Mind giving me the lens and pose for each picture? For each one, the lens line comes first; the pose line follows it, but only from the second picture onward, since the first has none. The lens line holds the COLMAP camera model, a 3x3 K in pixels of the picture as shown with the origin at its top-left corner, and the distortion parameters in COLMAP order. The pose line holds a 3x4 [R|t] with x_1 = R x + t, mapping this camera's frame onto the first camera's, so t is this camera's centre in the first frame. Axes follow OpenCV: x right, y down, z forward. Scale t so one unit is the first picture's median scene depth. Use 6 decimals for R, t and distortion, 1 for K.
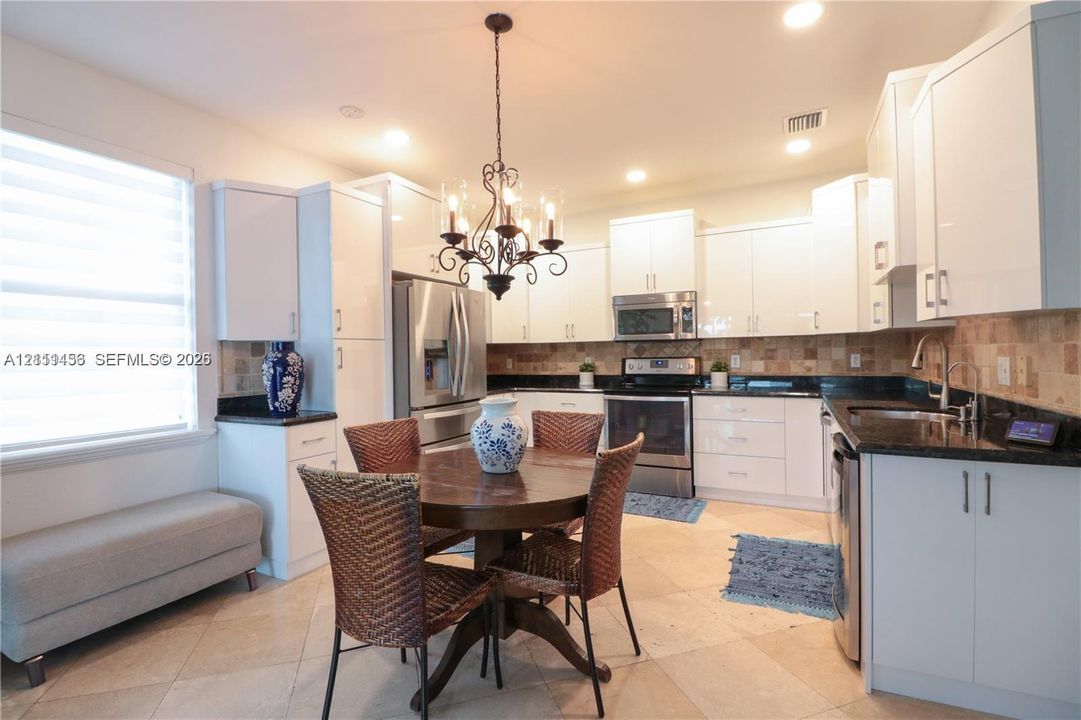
lens RADIAL K [[499.2, 0, 540.7], [0, 499.2, 361.4], [0, 0, 1]] dist [-0.019340, -0.001169]
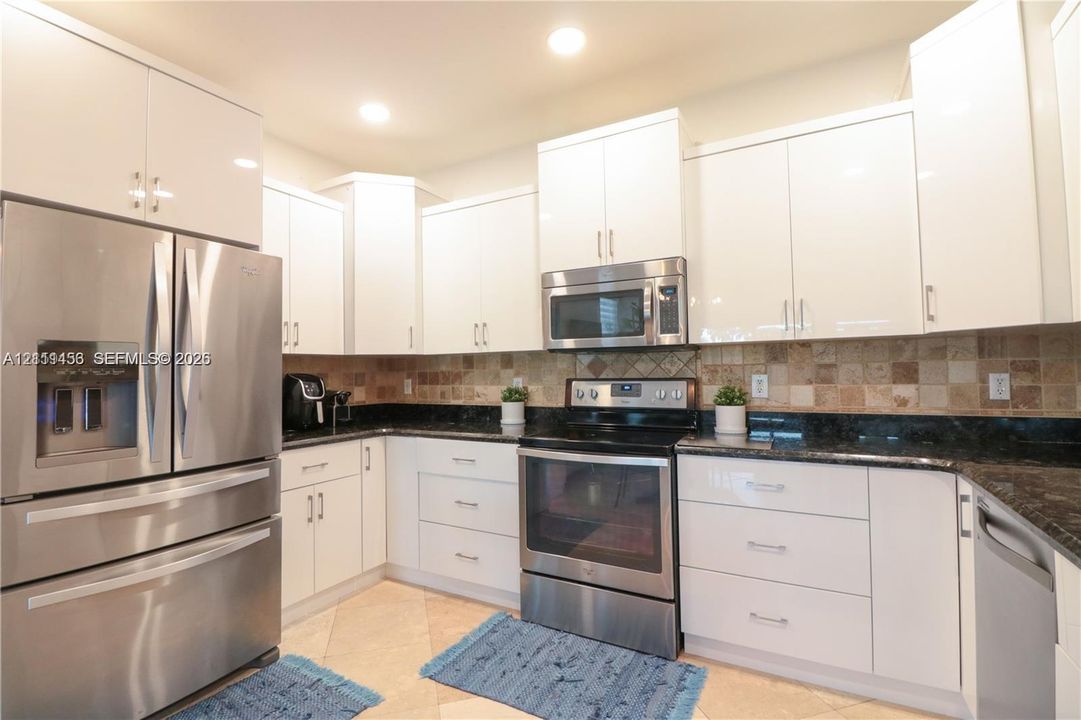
lens RADIAL K [[499.2, 0, 543.1], [0, 499.2, 356.4], [0, 0, 1]] dist [-0.019340, -0.001169]
pose [[0.999455, -0.000141, -0.033023, 0.169403], [-0.001287, 0.999064, -0.043232, -0.009007], [0.032998, 0.043251, 0.998519, 0.440425]]
